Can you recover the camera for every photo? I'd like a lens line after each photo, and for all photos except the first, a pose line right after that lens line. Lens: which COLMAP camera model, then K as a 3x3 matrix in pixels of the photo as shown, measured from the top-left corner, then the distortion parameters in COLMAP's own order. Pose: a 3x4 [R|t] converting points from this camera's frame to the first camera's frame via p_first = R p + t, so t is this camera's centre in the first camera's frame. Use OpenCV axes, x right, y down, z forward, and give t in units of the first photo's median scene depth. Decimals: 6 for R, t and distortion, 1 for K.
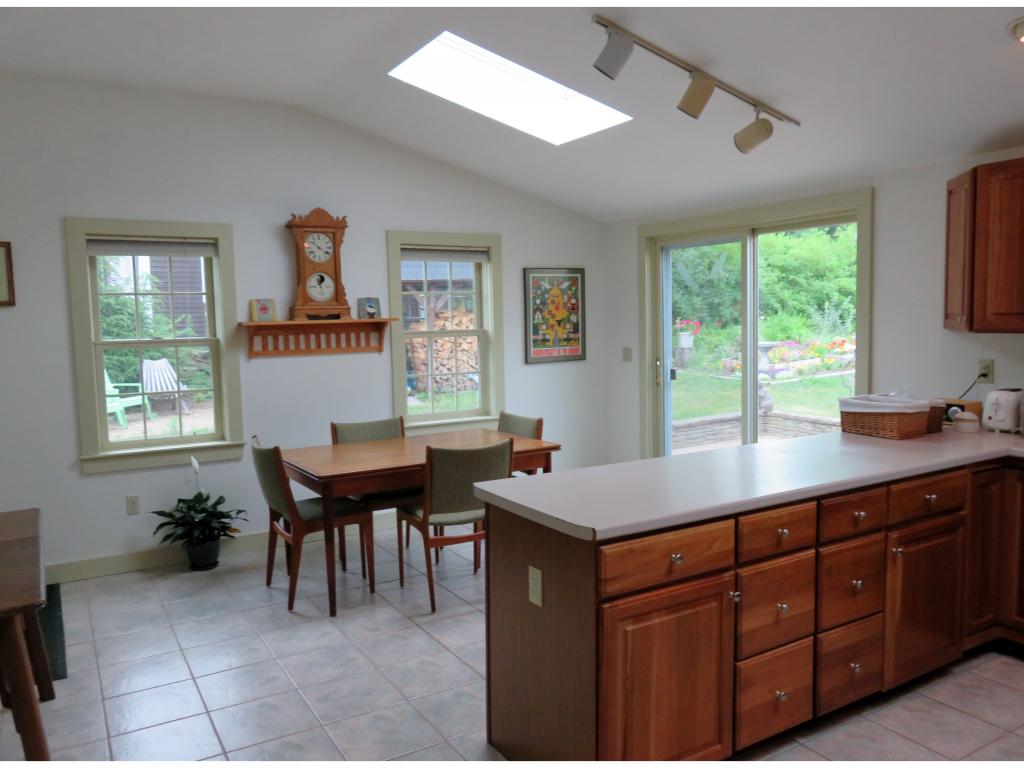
lens RADIAL K [[779.9, 0, 509.9], [0, 779.9, 389.4], [0, 0, 1]] dist [0.002206, -0.001797]
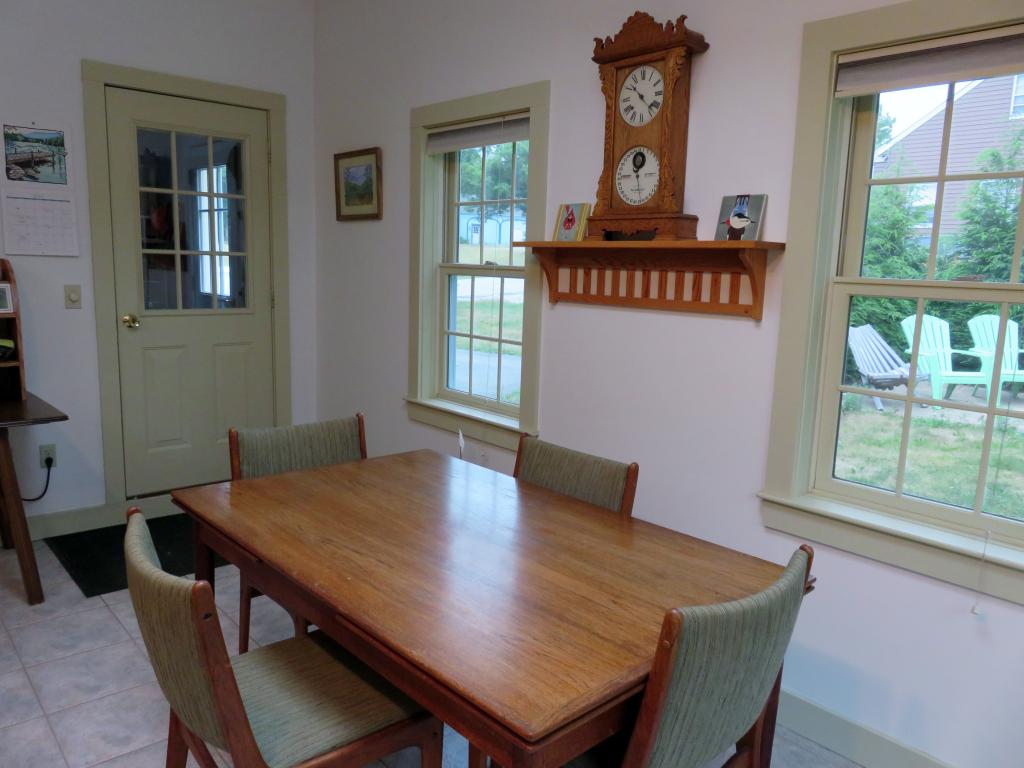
lens RADIAL K [[779.9, 0, 510.3], [0, 779.9, 386.5], [0, 0, 1]] dist [0.002206, -0.001797]
pose [[0.172757, 0.187340, -0.966984, 0.261878], [-0.118107, 0.978602, 0.168490, -0.072746], [0.977858, 0.085100, 0.191187, 0.832415]]
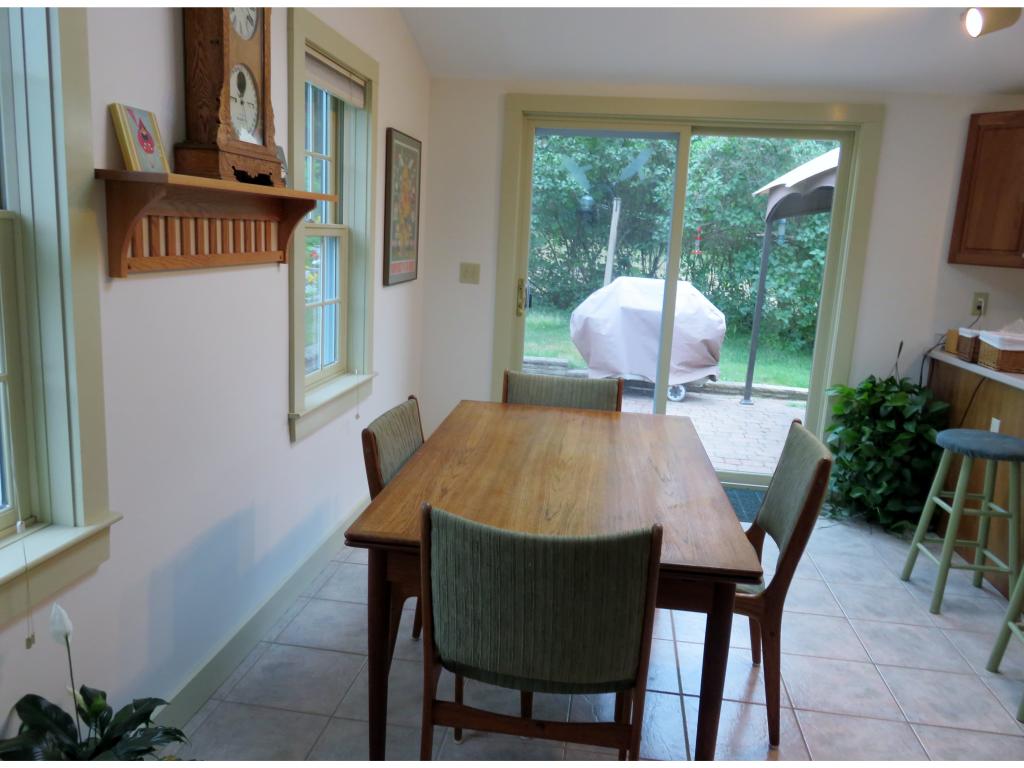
lens RADIAL K [[779.9, 0, 509.7], [0, 779.9, 376.6], [0, 0, 1]] dist [0.002206, -0.001797]
pose [[0.640123, -0.085730, 0.763474, -0.475313], [0.007078, 0.994370, 0.105722, -0.031161], [-0.768240, -0.062271, 0.637126, 0.624953]]
